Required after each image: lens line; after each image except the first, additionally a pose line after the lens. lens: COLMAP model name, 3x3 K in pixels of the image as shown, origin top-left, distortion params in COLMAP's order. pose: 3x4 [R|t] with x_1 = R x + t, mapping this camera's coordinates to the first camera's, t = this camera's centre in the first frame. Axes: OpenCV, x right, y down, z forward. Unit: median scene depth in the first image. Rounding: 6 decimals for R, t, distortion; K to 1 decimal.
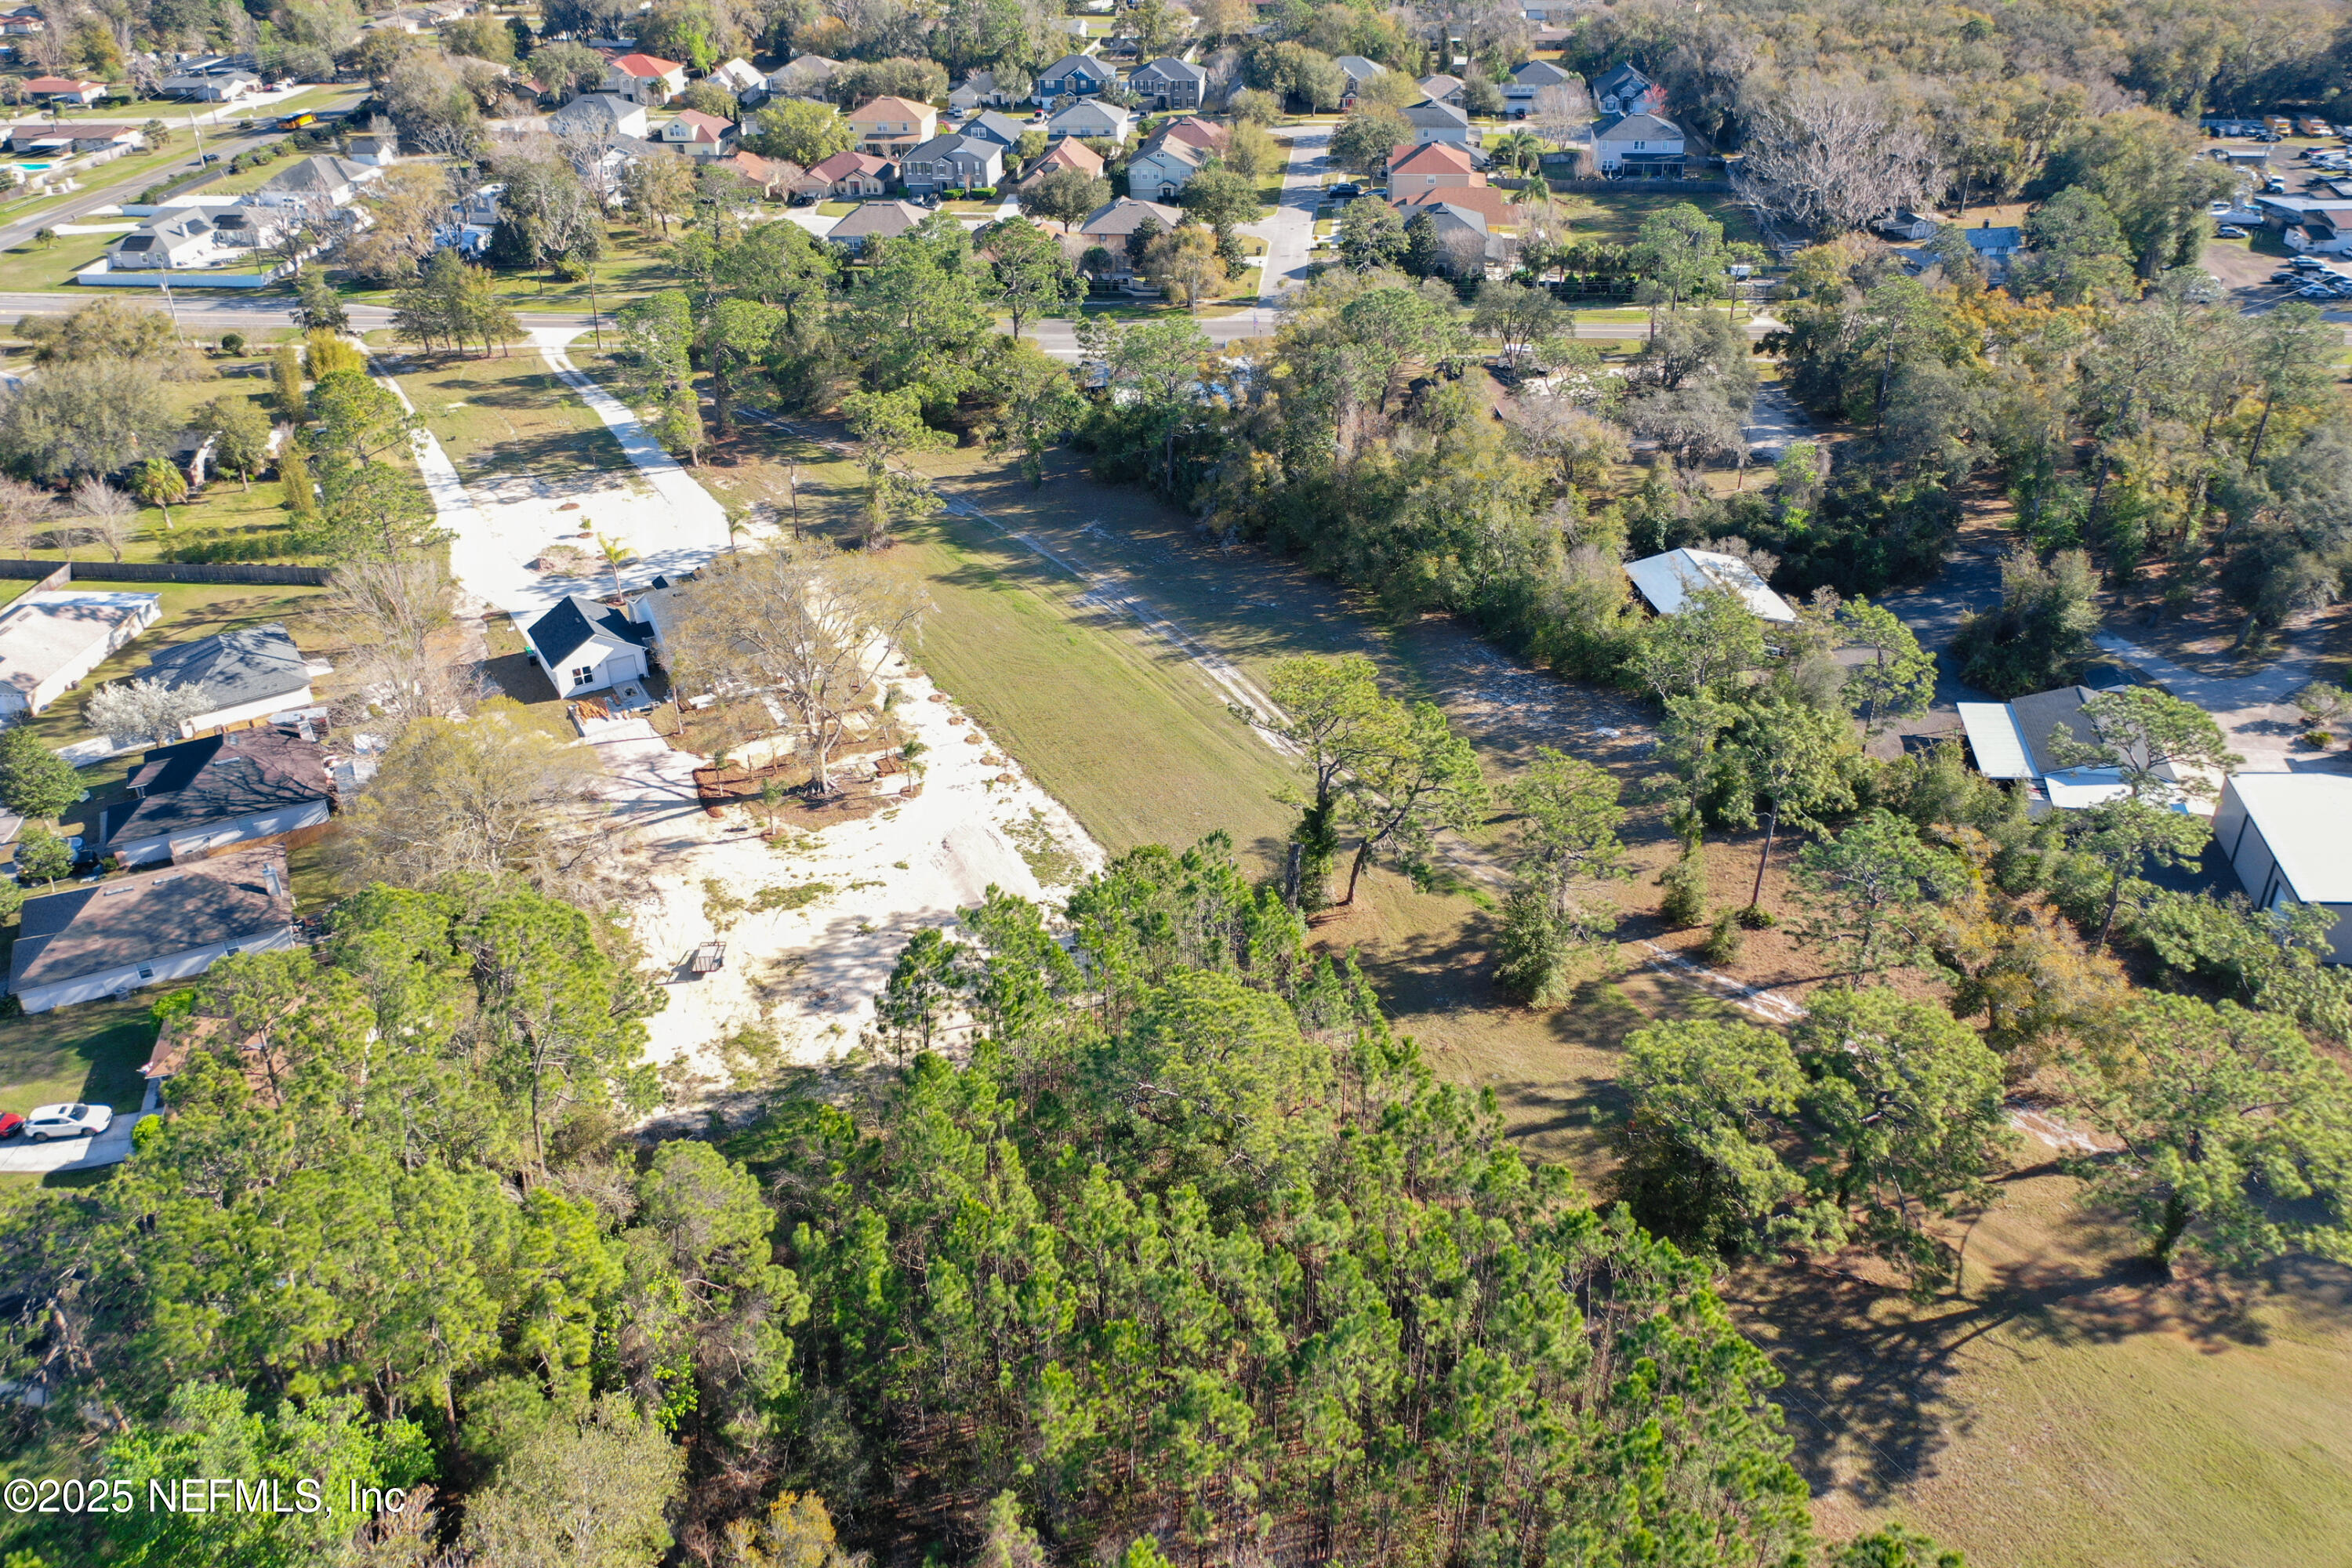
lens RADIAL K [[1836.5, 0, 1150.6], [0, 1836.5, 794.6], [0, 0, 1]] dist [0.005859, 0.002773]
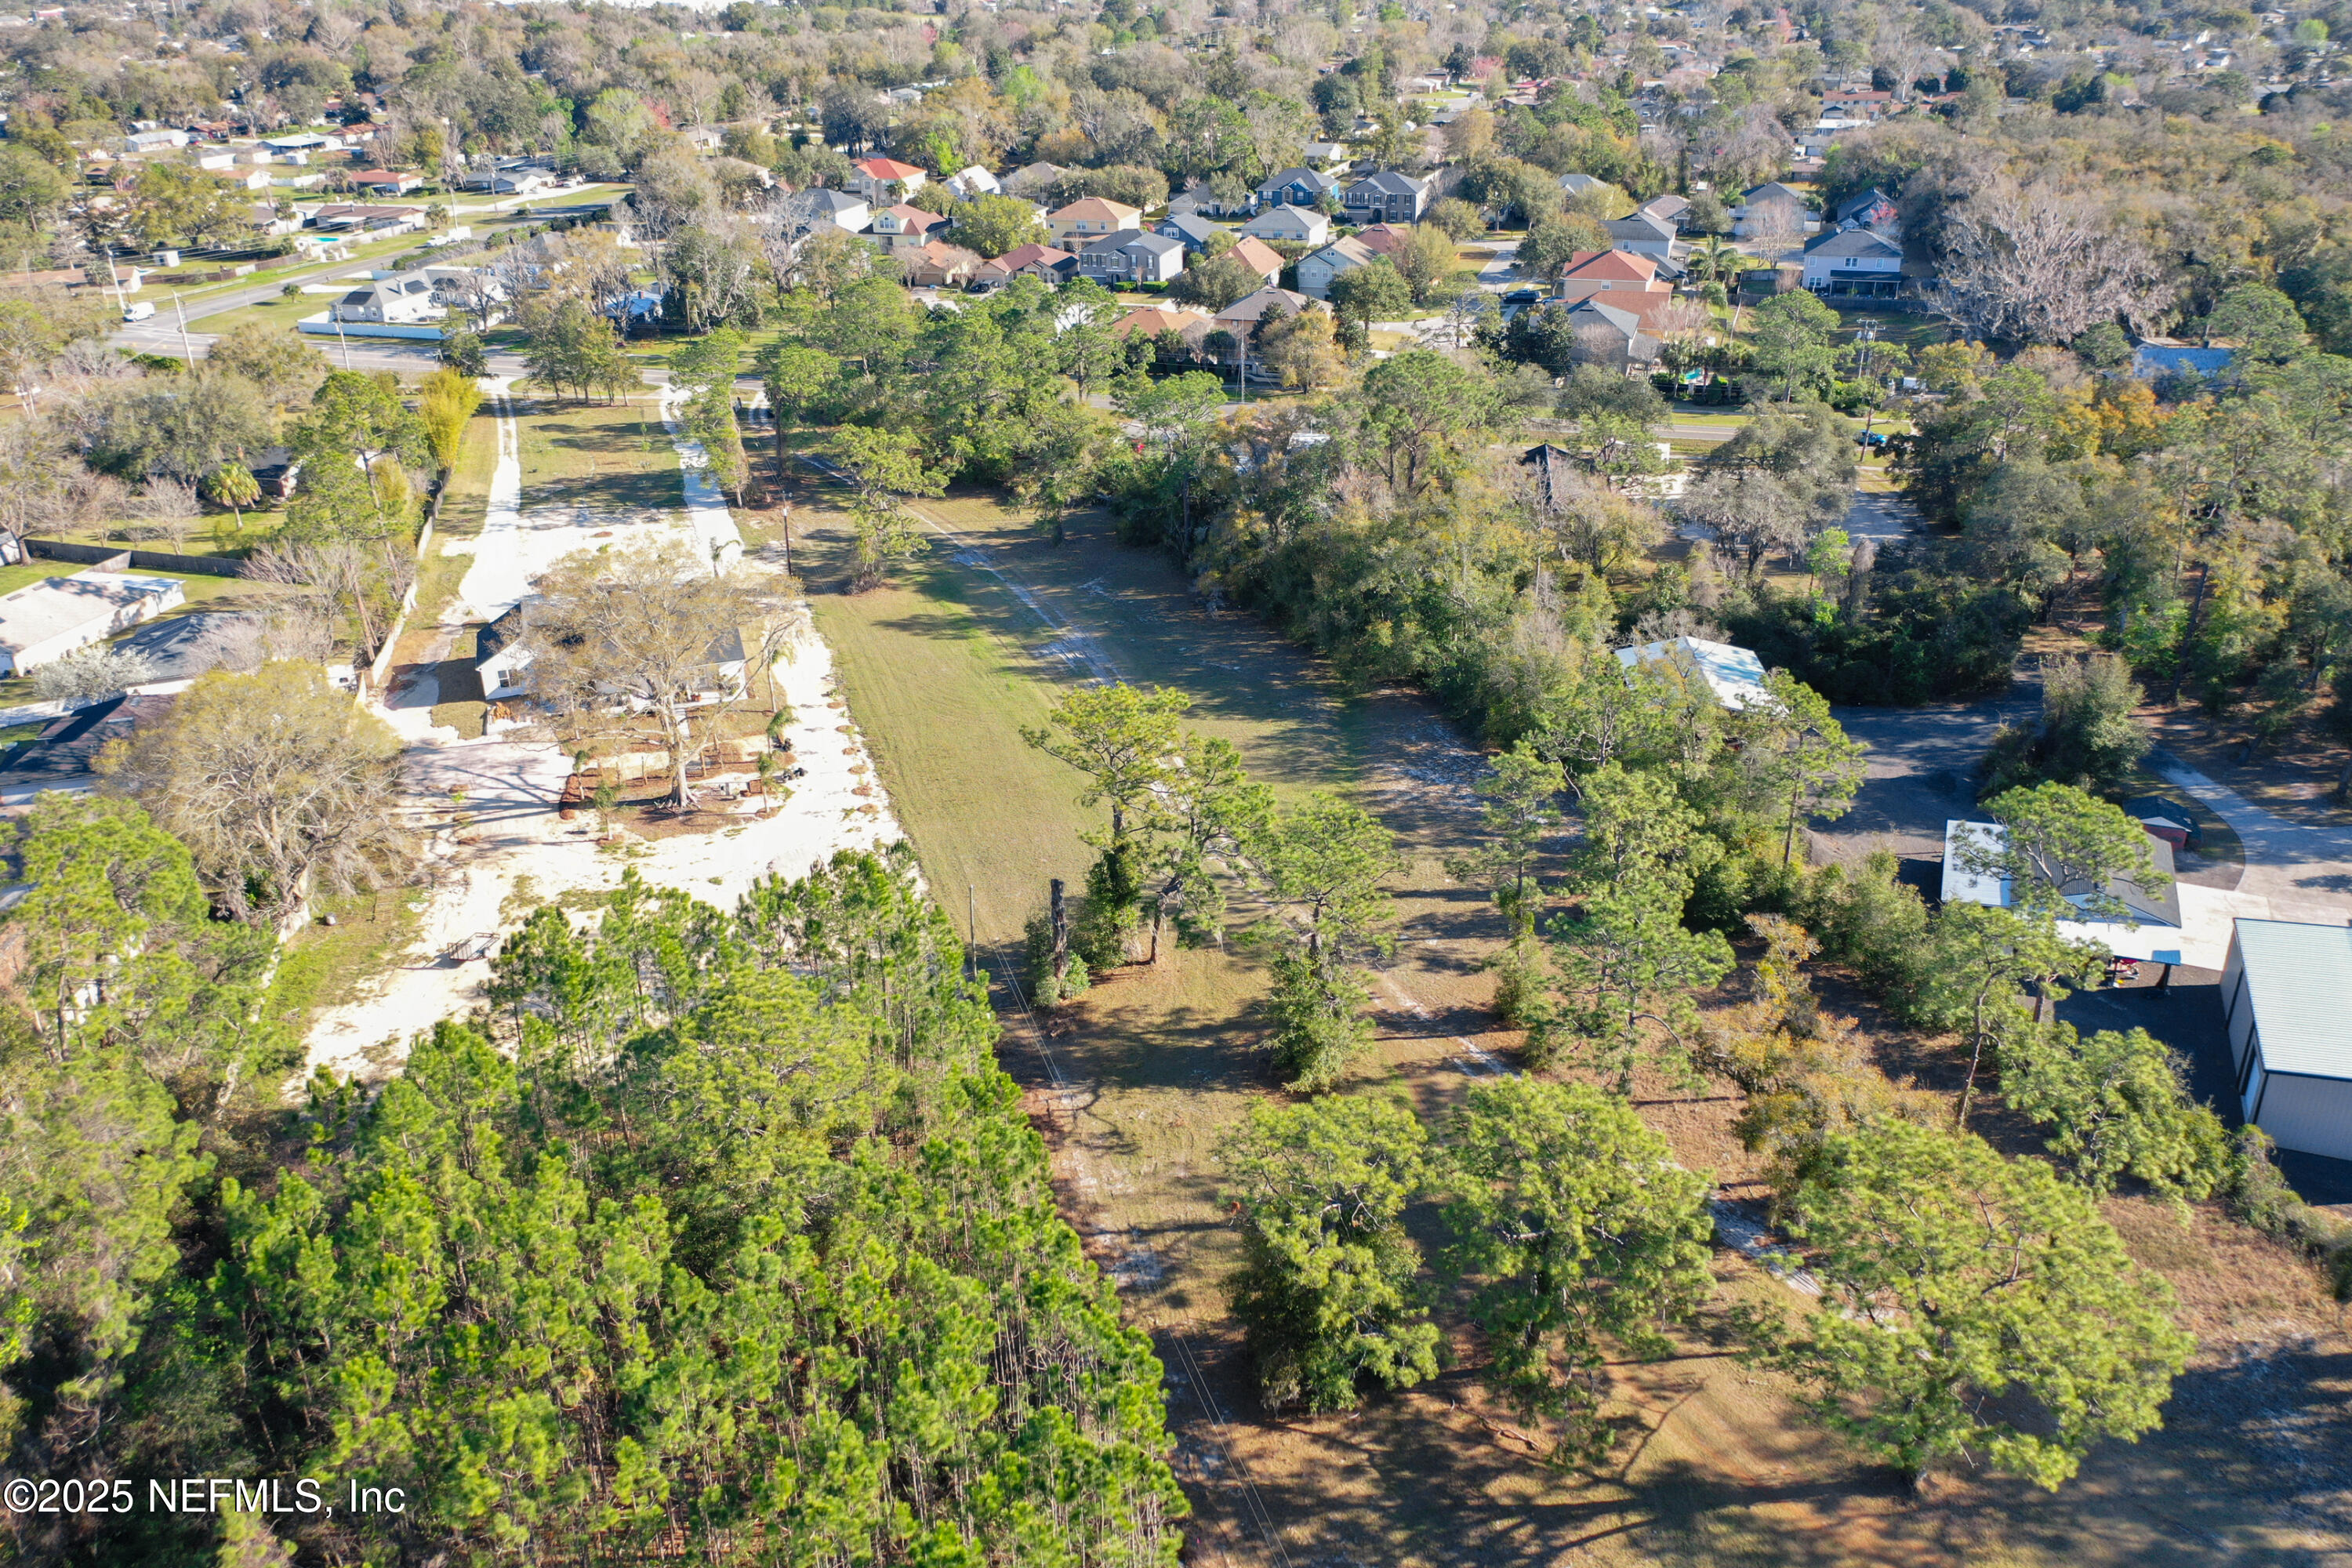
lens RADIAL K [[1836.5, 0, 1150.6], [0, 1836.5, 794.6], [0, 0, 1]] dist [0.005859, 0.002773]
pose [[0.979245, 0.085034, -0.183979, 0.135751], [-0.099612, 0.992455, -0.071489, 0.021053], [0.176512, 0.088332, 0.980327, 0.056021]]
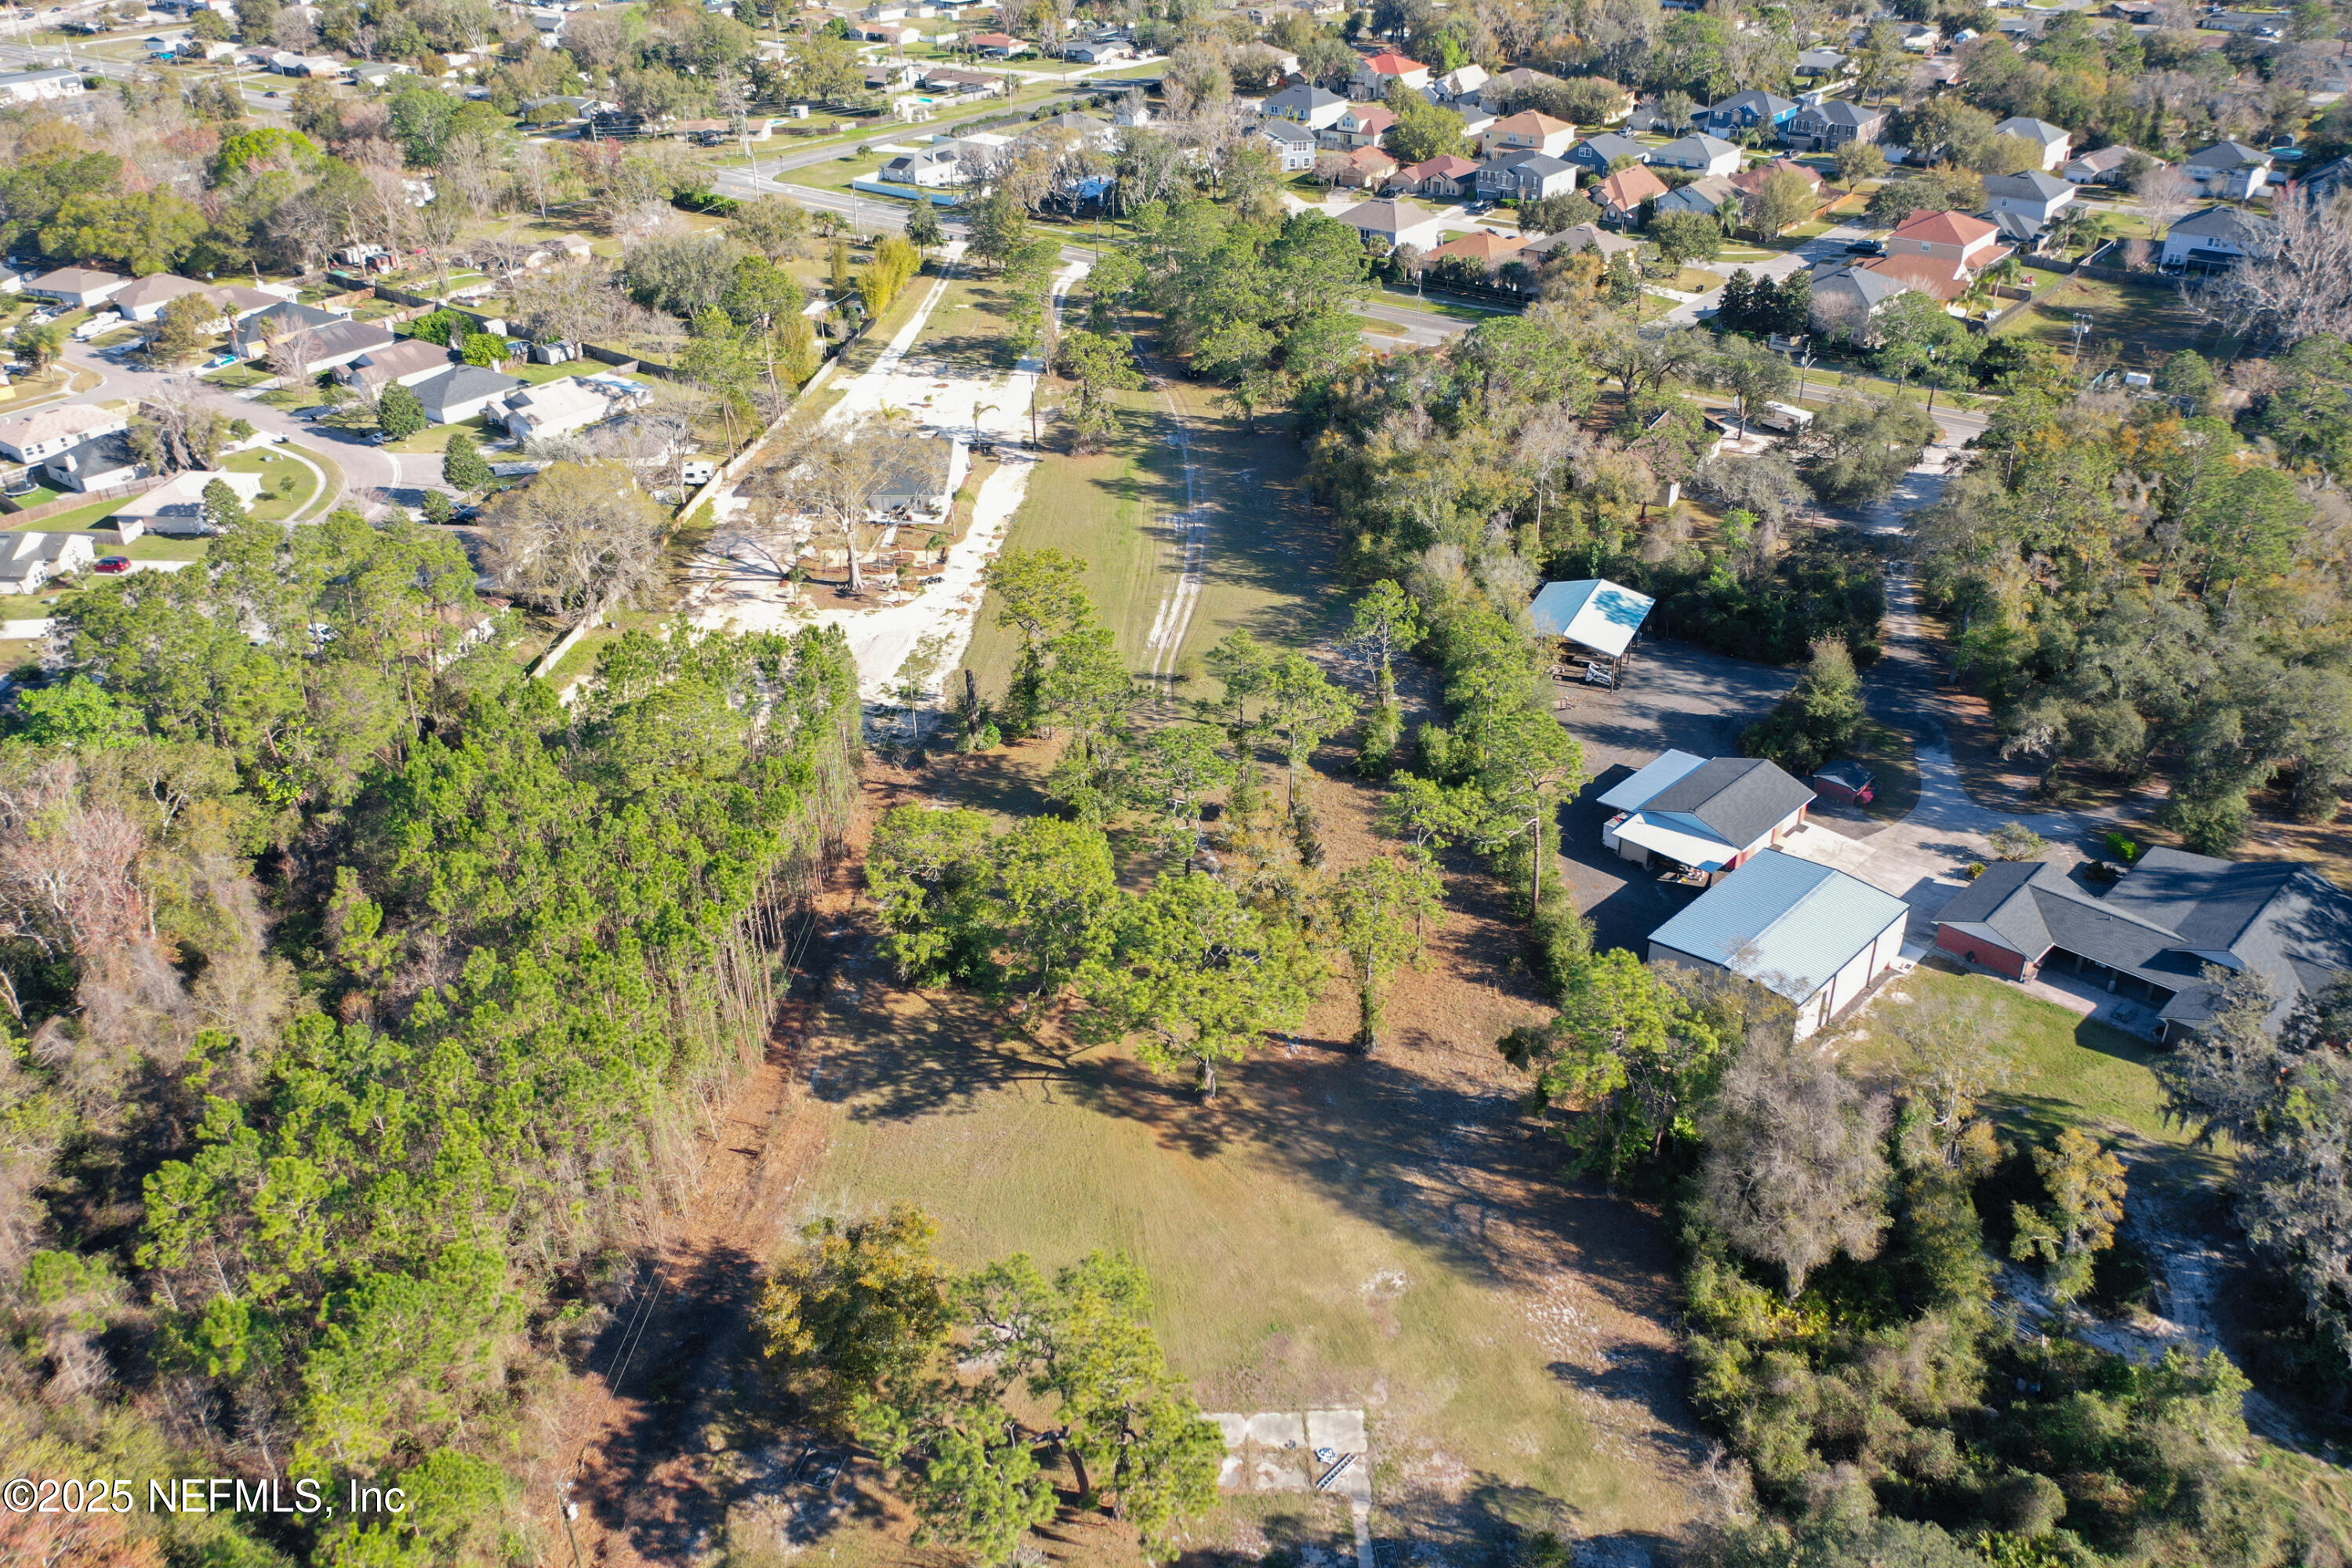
lens RADIAL K [[1825.2, 0, 1176.0], [0, 1825.2, 784.0], [0, 0, 1]] dist [0.004223, 0.001451]
pose [[0.834031, 0.276267, -0.477565, 0.421140], [-0.274023, 0.958712, 0.076046, -0.018570], [0.478856, 0.067440, 0.875299, -0.059629]]
